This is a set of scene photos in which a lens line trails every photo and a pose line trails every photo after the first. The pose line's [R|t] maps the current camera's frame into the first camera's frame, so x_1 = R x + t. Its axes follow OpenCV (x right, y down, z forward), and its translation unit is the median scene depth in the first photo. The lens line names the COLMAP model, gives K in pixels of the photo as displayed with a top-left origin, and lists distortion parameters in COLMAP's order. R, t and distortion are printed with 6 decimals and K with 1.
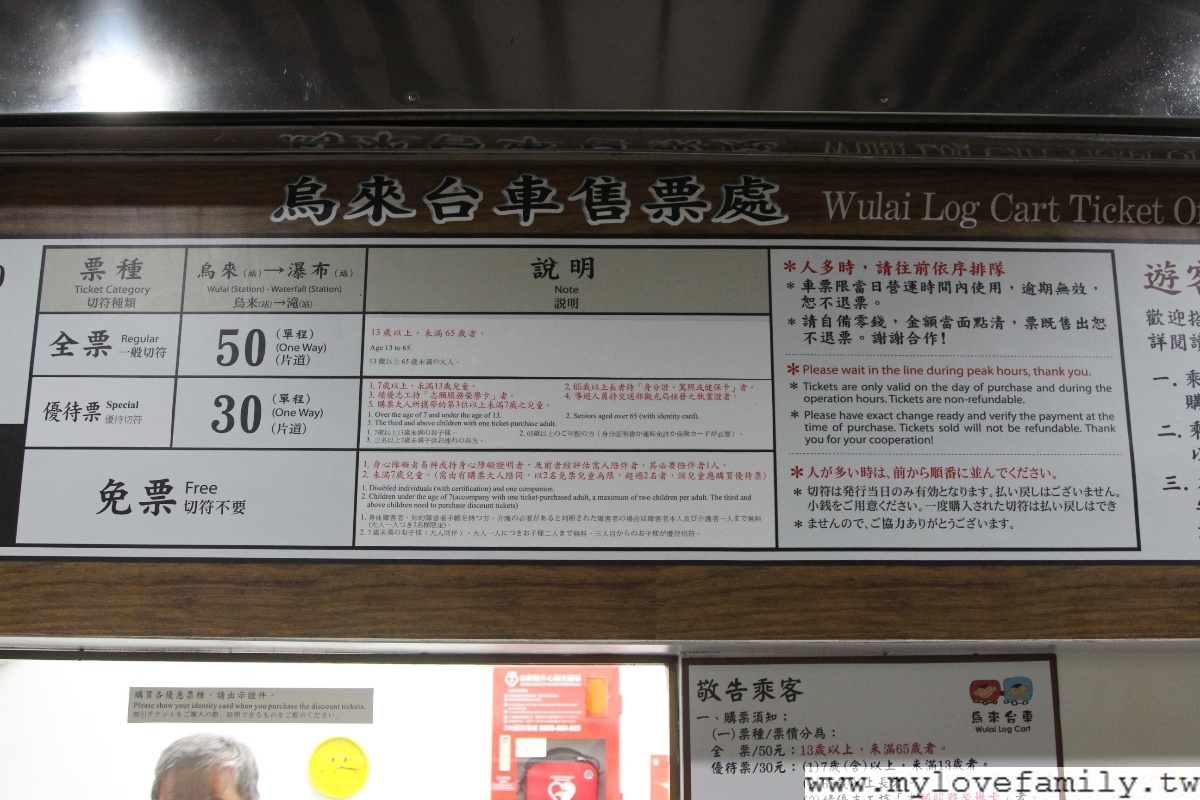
lens RADIAL K [[1504.3, 0, 603.5], [0, 1504.3, 397.6], [0, 0, 1]] dist [-0.064370, 0.000000]
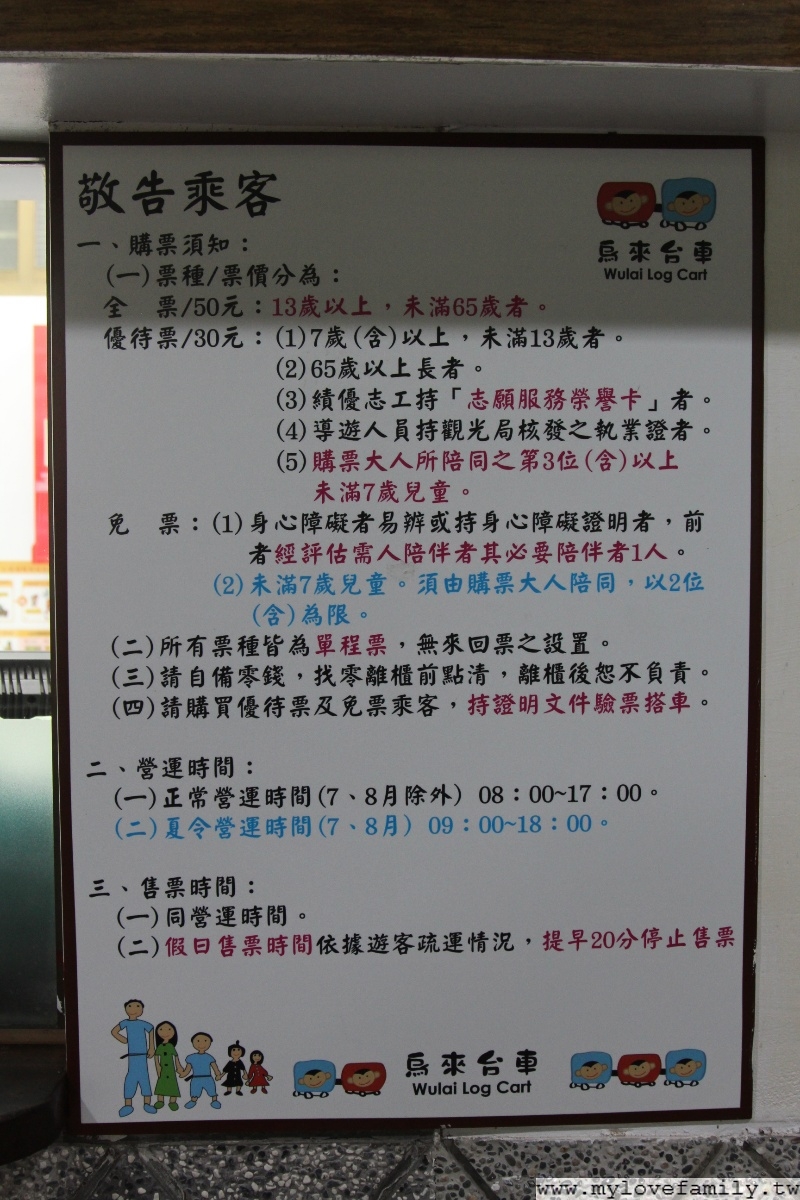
lens RADIAL K [[1504.3, 0, 397.0], [0, 1504.3, 600.4], [0, 0, 1]] dist [-0.064370, 0.000000]
pose [[0.999621, 0.002381, 0.027432, 0.160717], [-0.010056, 0.959011, 0.283189, 0.183341], [-0.025634, -0.283358, 0.958672, 0.455686]]
